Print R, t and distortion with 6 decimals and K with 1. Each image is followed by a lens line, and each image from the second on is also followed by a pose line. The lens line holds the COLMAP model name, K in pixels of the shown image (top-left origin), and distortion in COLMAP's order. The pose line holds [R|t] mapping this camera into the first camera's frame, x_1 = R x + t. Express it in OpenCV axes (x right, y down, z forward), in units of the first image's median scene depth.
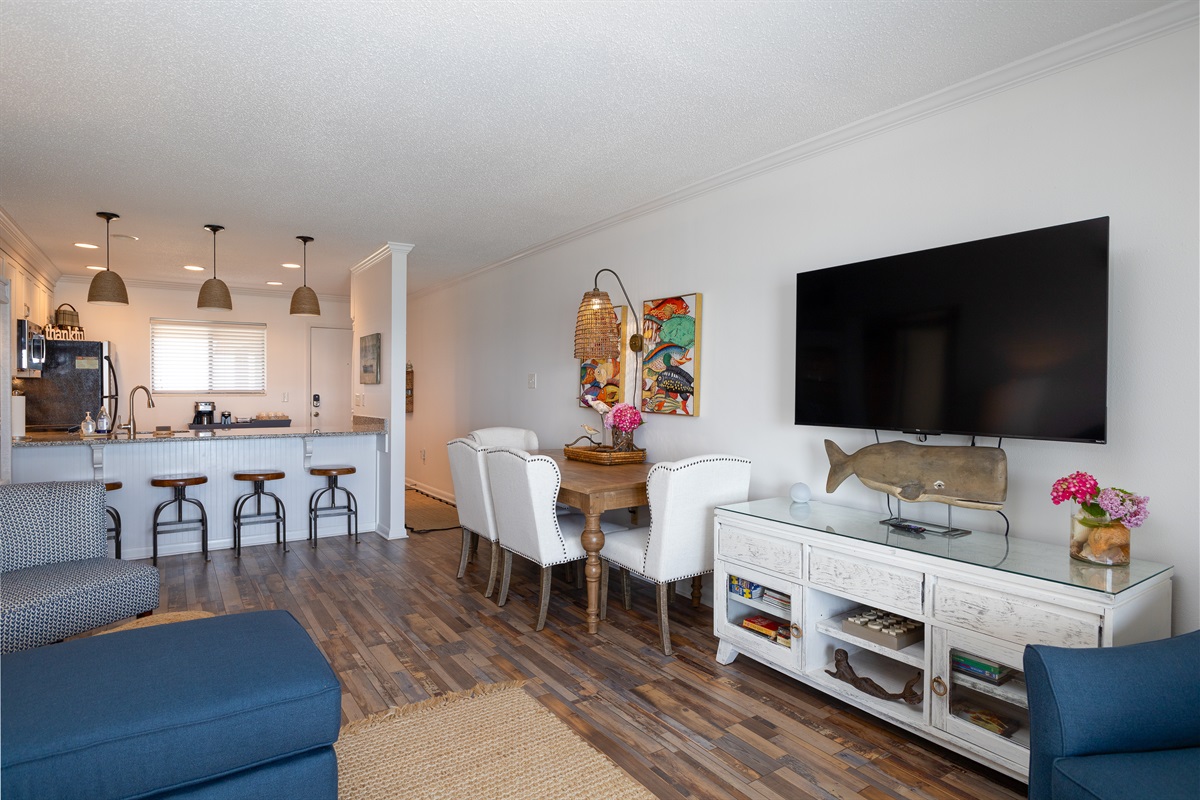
lens RADIAL K [[673.9, 0, 596.0], [0, 673.9, 382.1], [0, 0, 1]] dist [-0.000477, 0.000501]
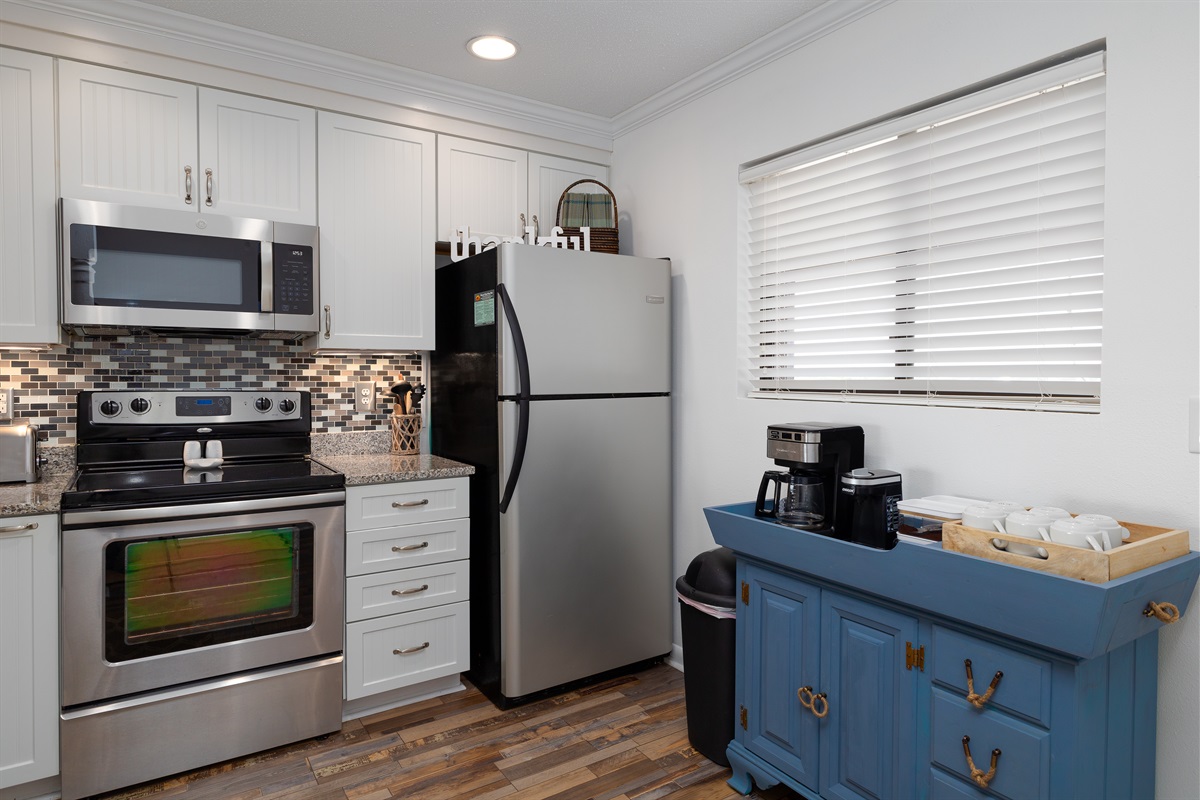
lens RADIAL K [[689.8, 0, 618.9], [0, 689.8, 400.9], [0, 0, 1]] dist [-0.002548, -0.002254]
pose [[0.023116, 0.034243, -0.999146, -0.334043], [0.015082, 0.999288, 0.034597, 0.010952], [0.999619, -0.015869, 0.022583, 1.001987]]
